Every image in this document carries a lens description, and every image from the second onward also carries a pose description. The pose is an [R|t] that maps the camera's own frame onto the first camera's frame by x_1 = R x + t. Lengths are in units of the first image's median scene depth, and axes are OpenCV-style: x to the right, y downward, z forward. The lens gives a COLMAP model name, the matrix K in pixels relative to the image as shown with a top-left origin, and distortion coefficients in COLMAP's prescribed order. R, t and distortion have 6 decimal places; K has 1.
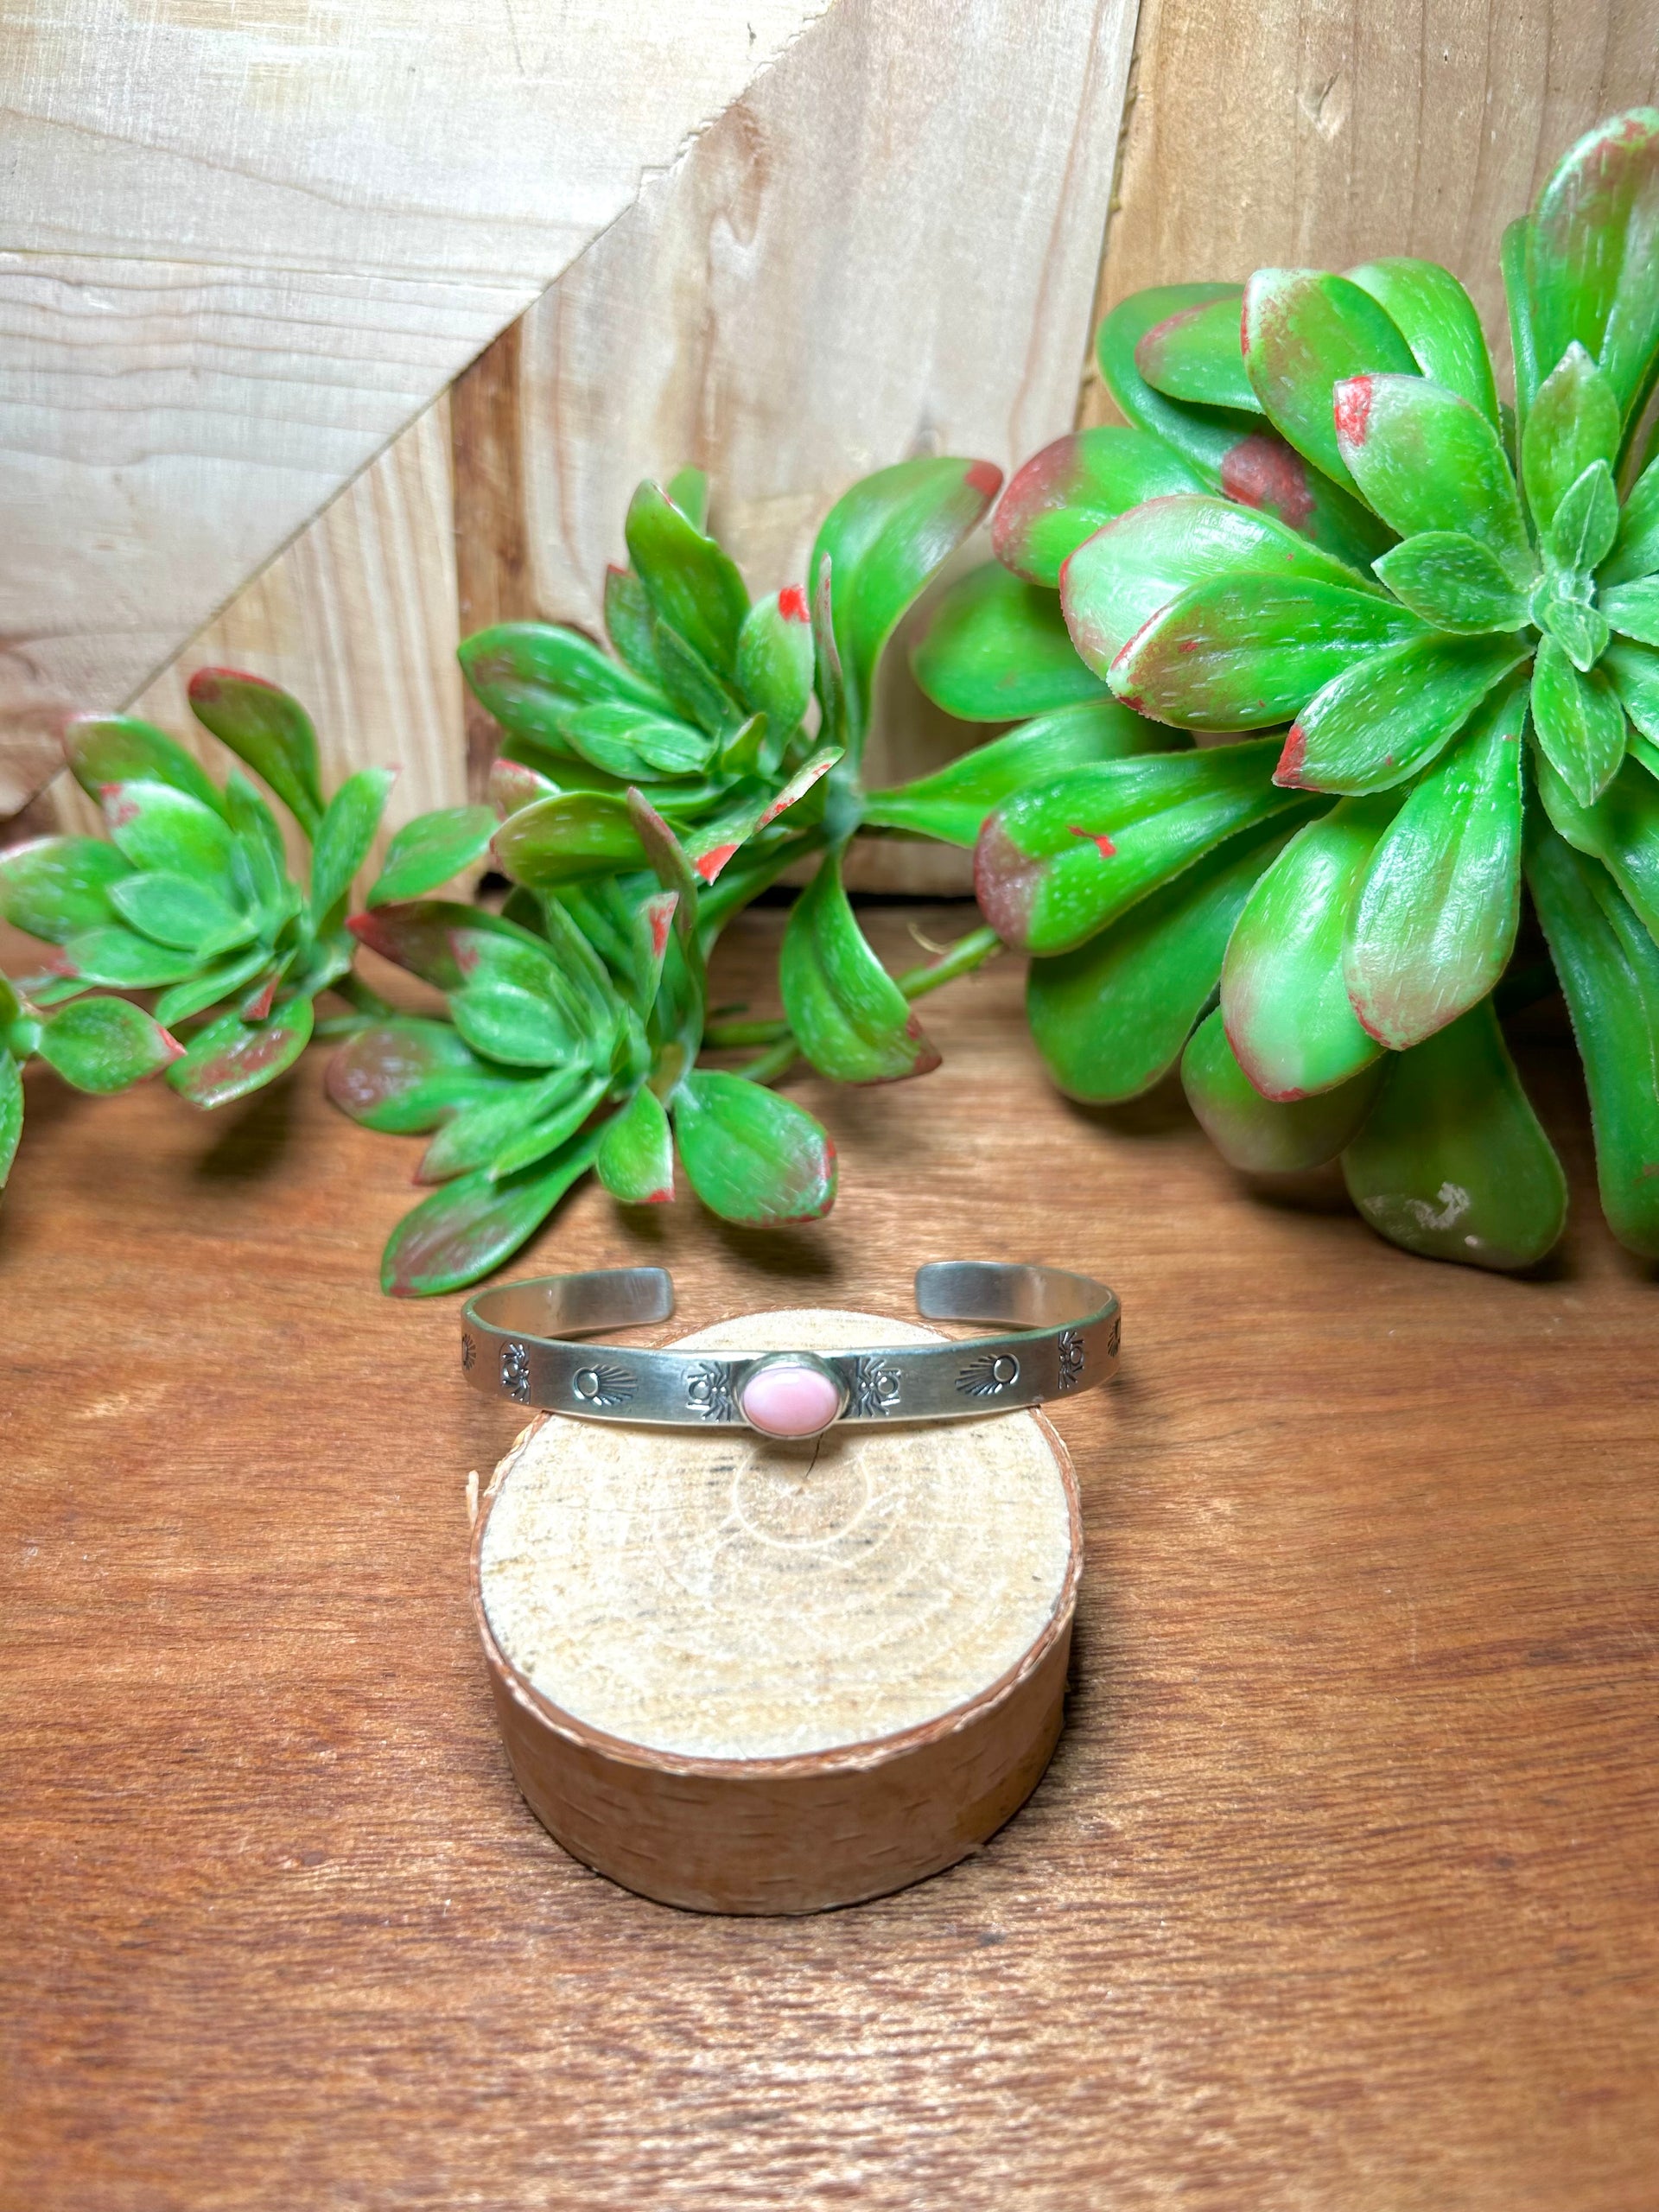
lens RADIAL K [[1686.8, 0, 851.9], [0, 1686.8, 1092.8], [0, 0, 1]] dist [-0.000192, -0.006394]
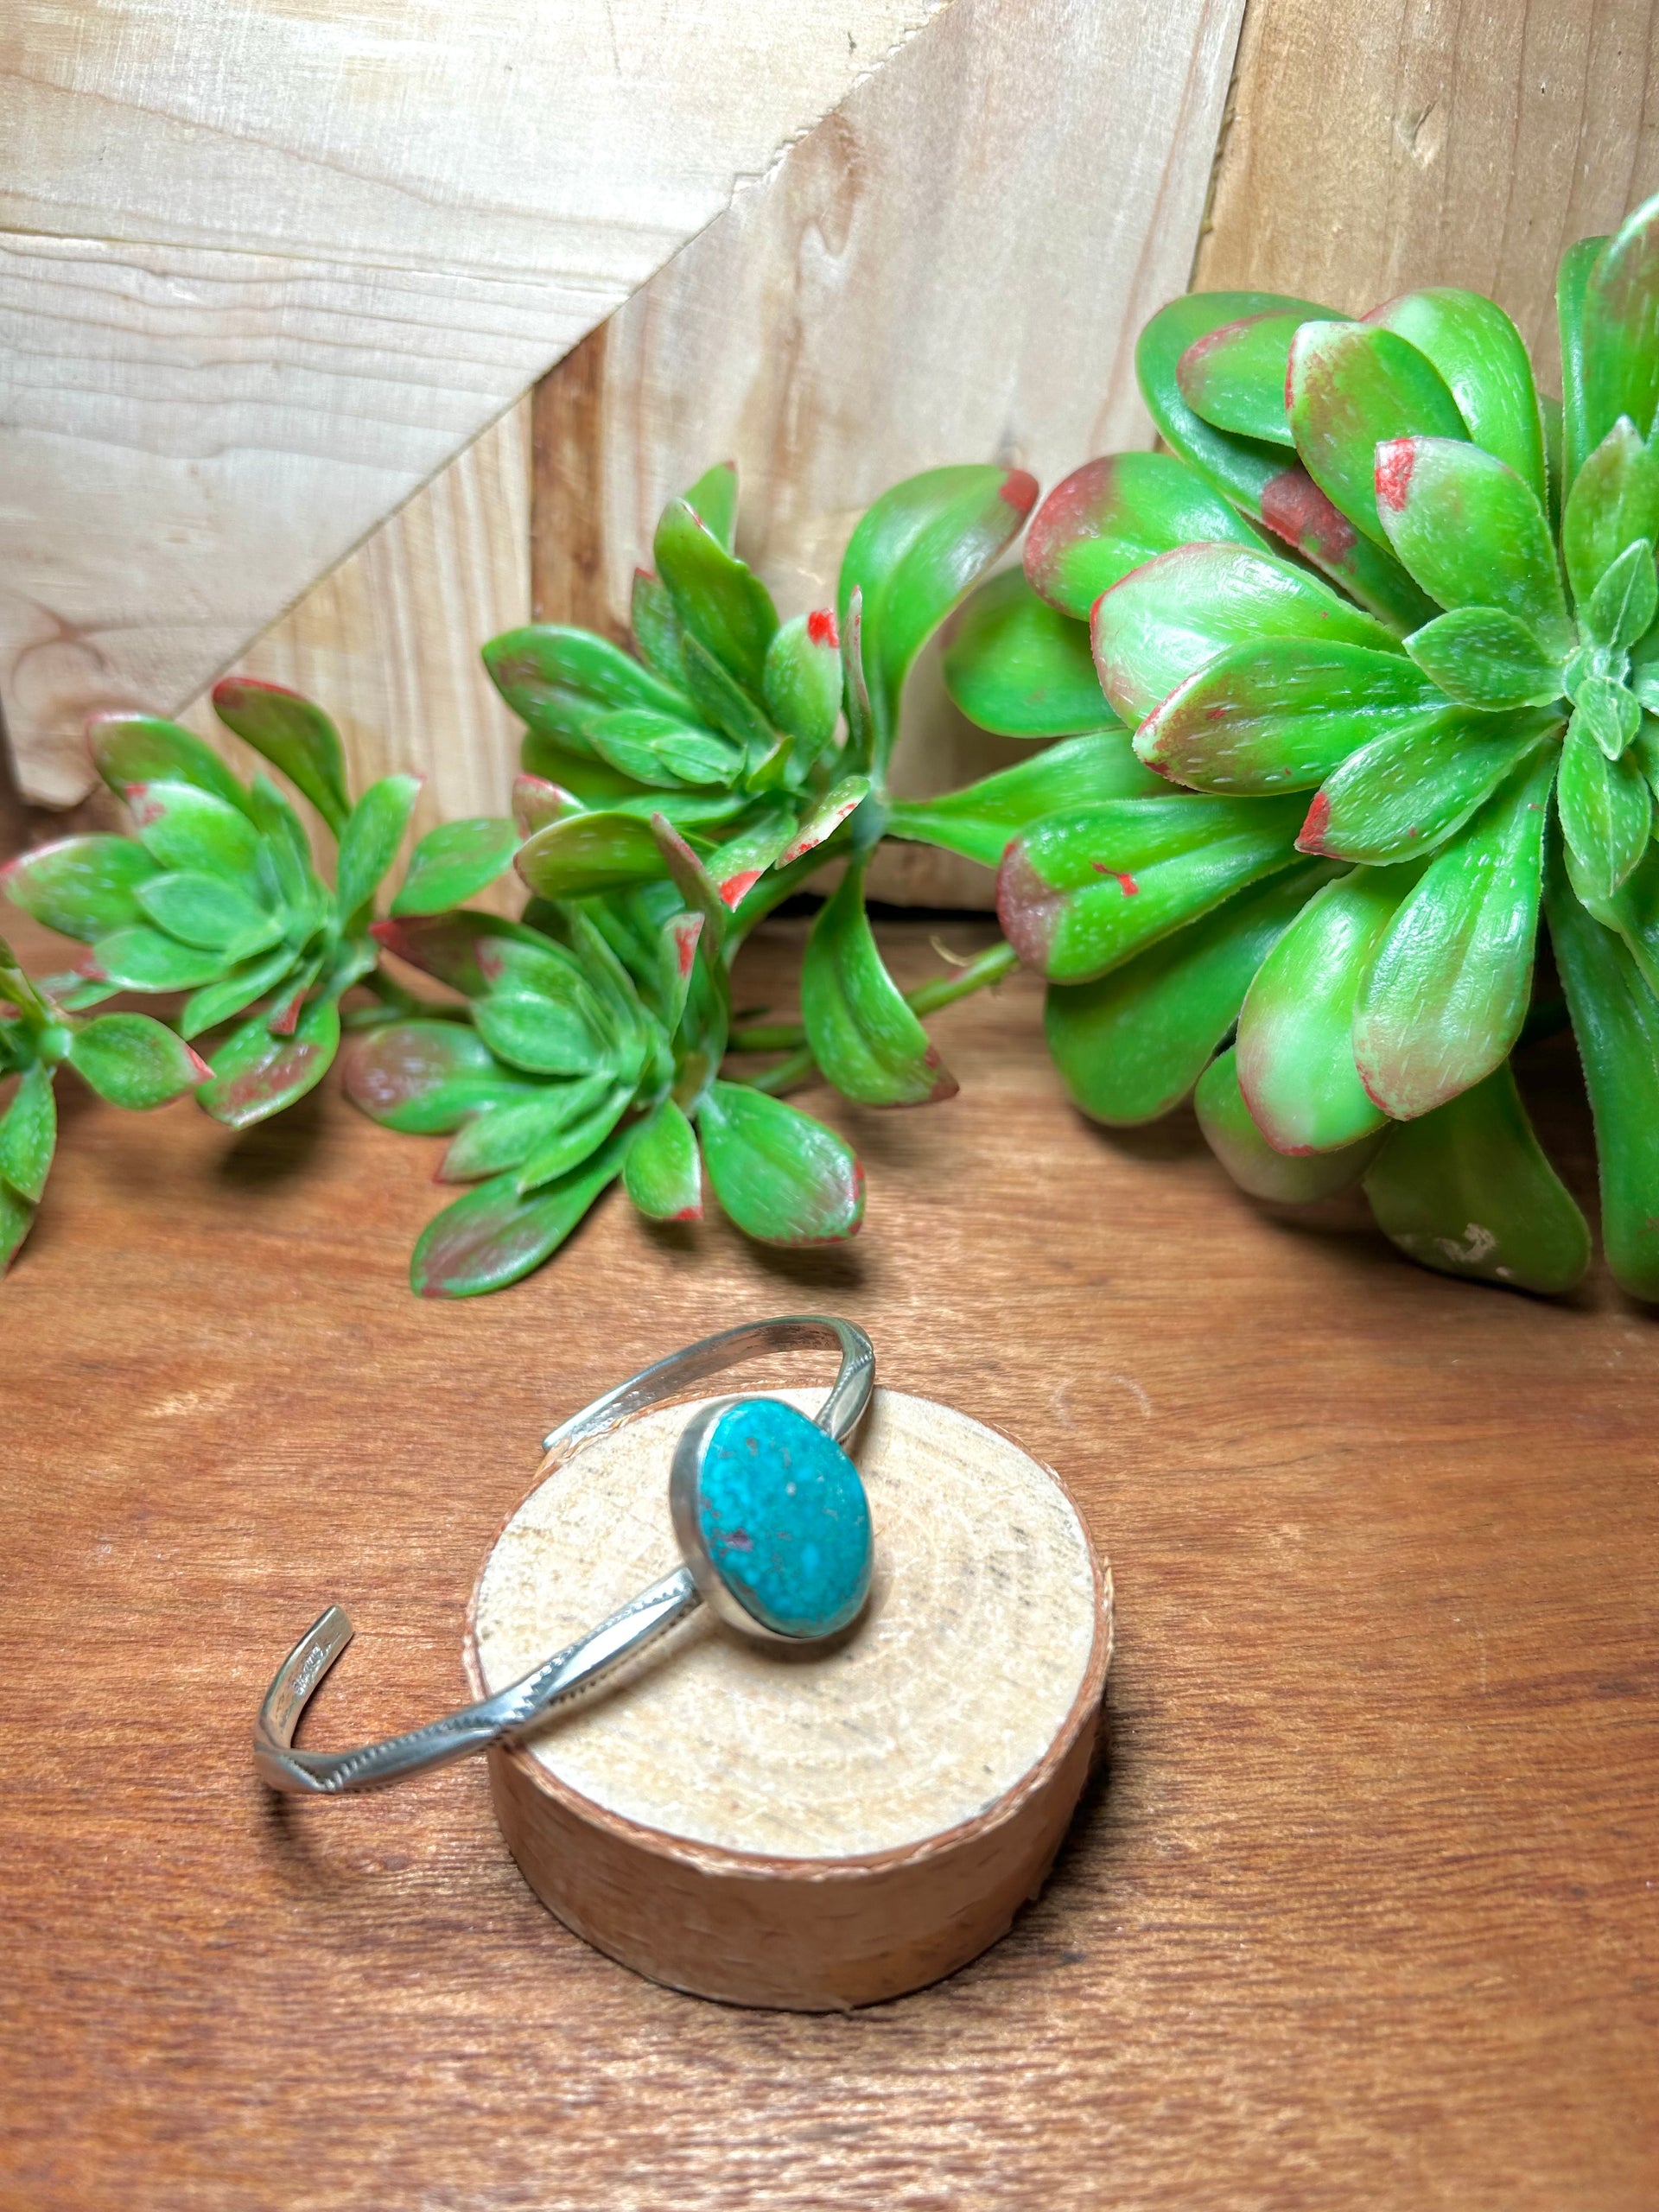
lens RADIAL K [[1686.1, 0, 833.8], [0, 1686.1, 1108.4], [0, 0, 1]] dist [0.000184, -0.006849]
pose [[0.999609, 0.026172, 0.009856, -0.085156], [-0.026269, 0.999607, 0.009778, -0.012142], [-0.009596, -0.010033, 0.999904, -0.001236]]
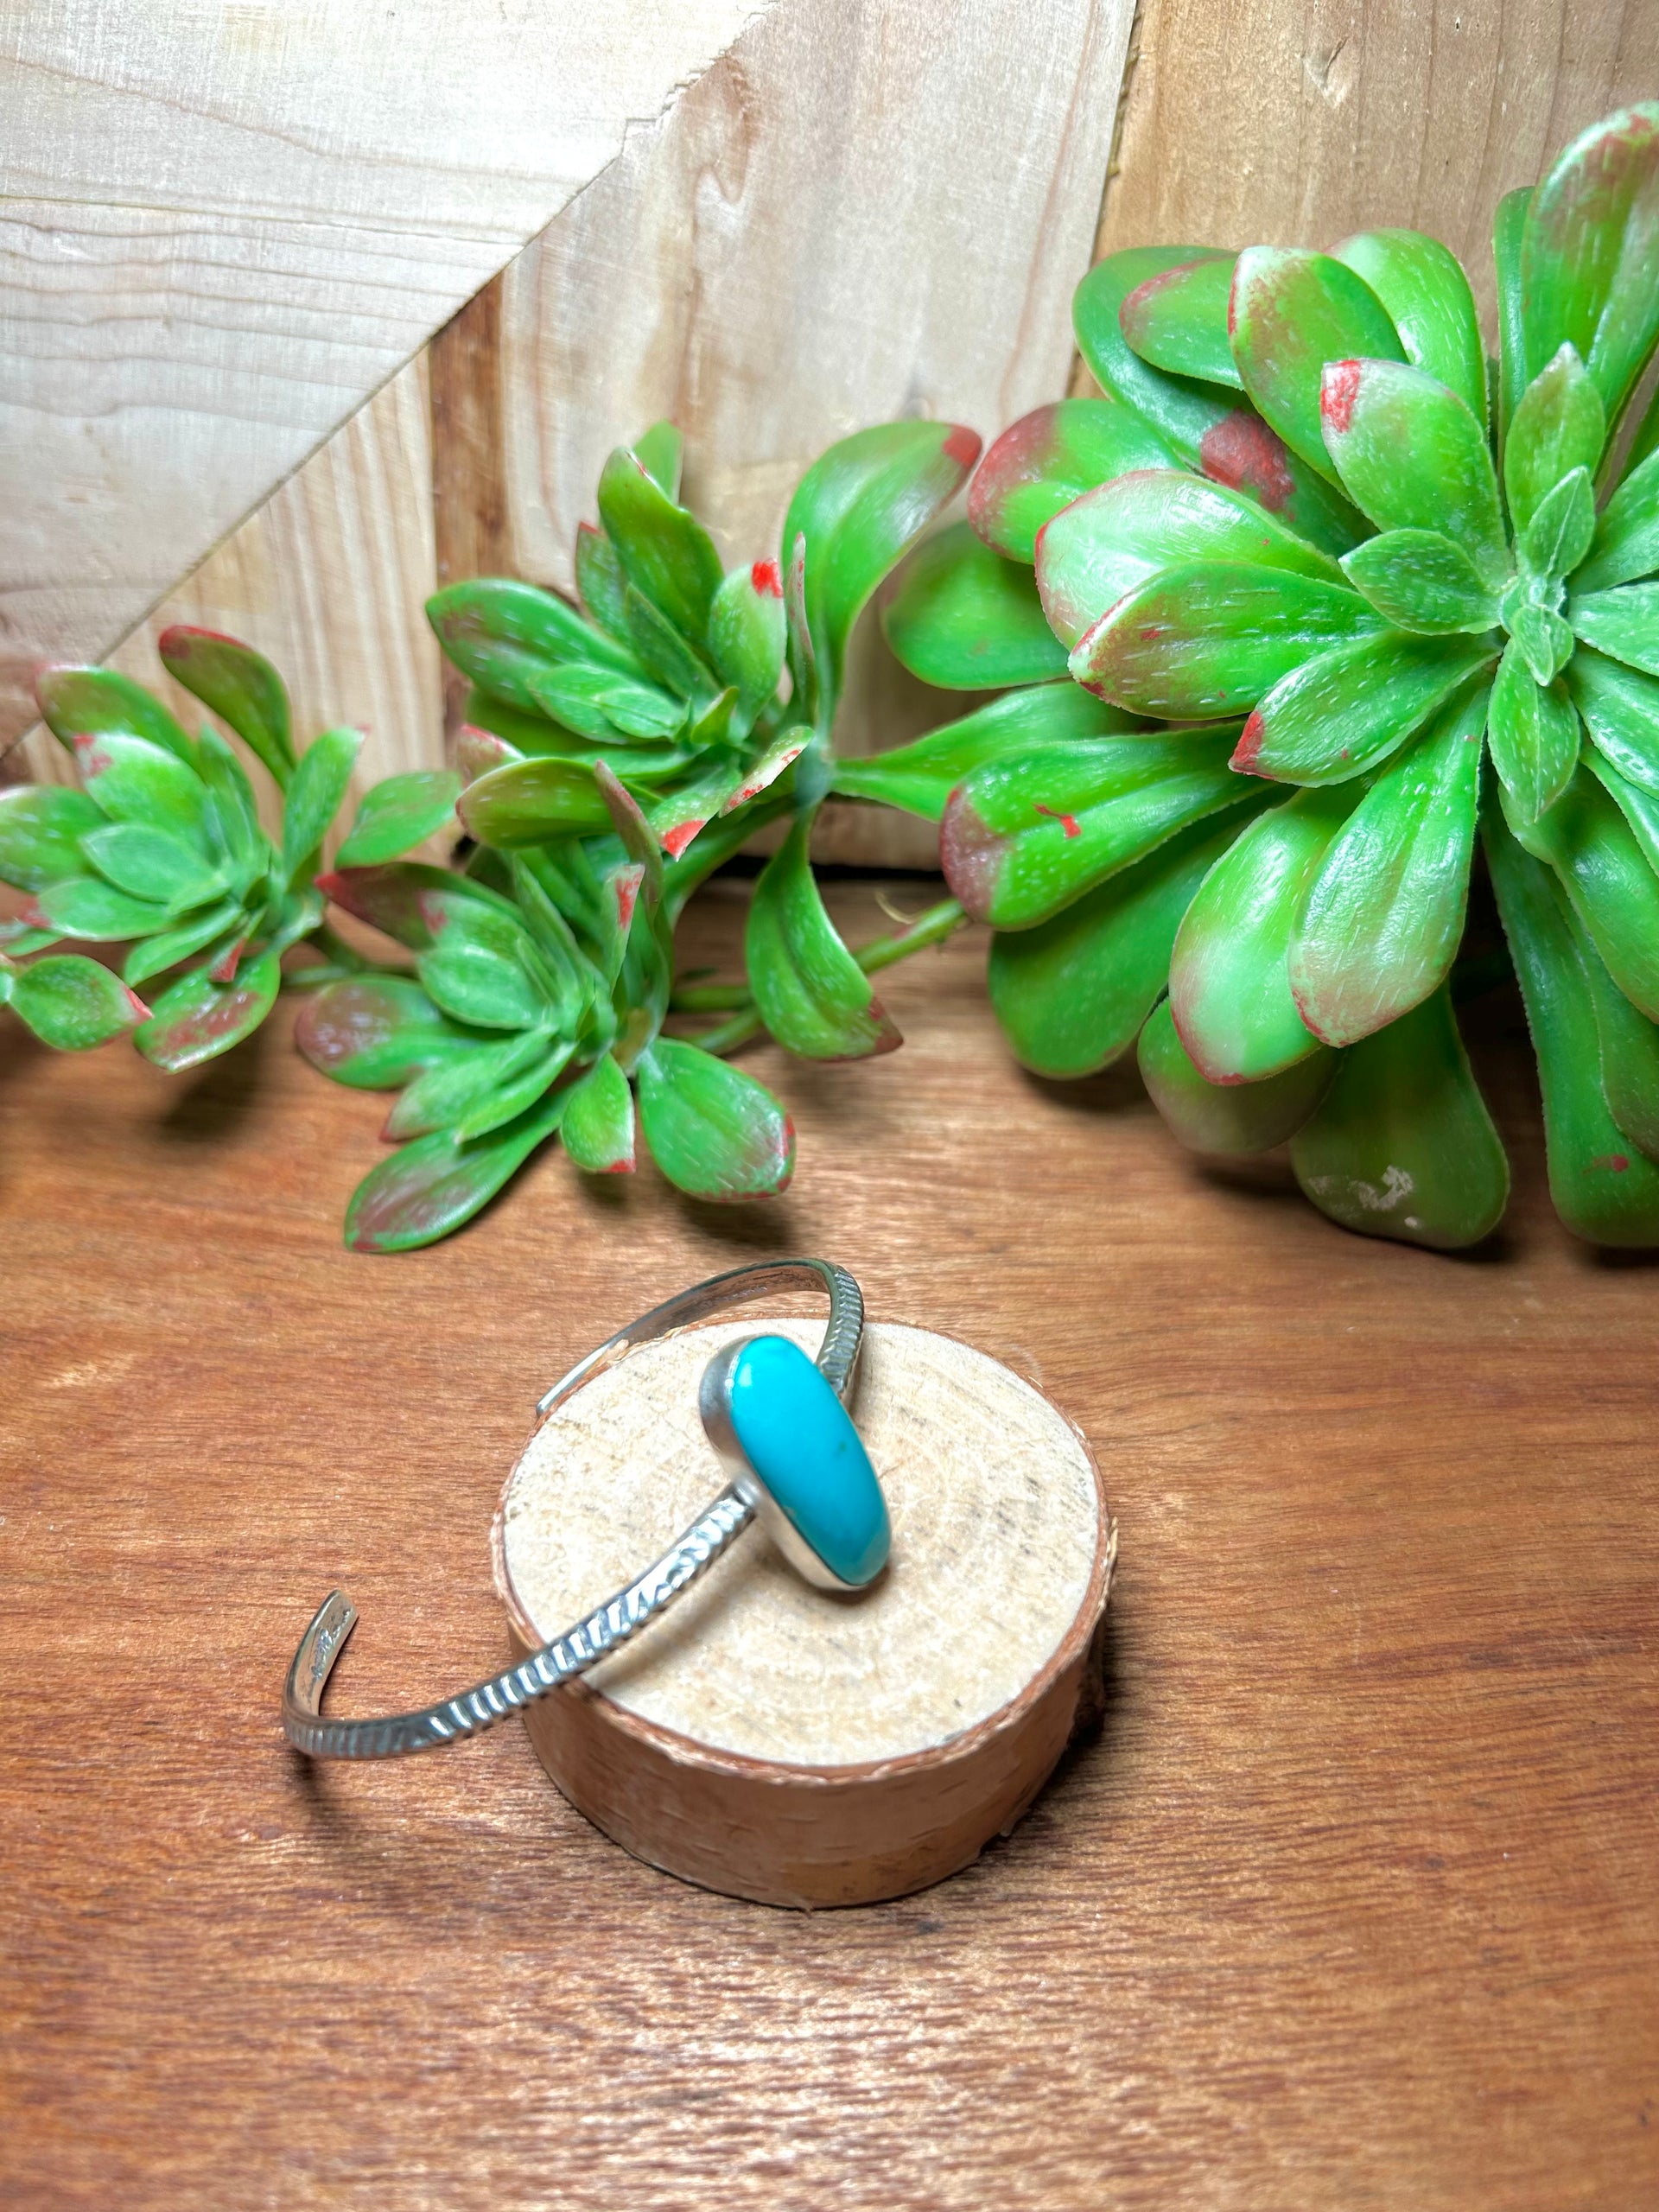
lens RADIAL K [[1686.8, 0, 851.9], [0, 1686.8, 1092.8], [0, 0, 1]] dist [-0.000192, -0.006394]
pose [[0.999741, 0.022756, 0.000247, 0.023998], [-0.022740, 0.998460, 0.050603, -0.056744], [0.000905, -0.050596, 0.998719, 0.001531]]
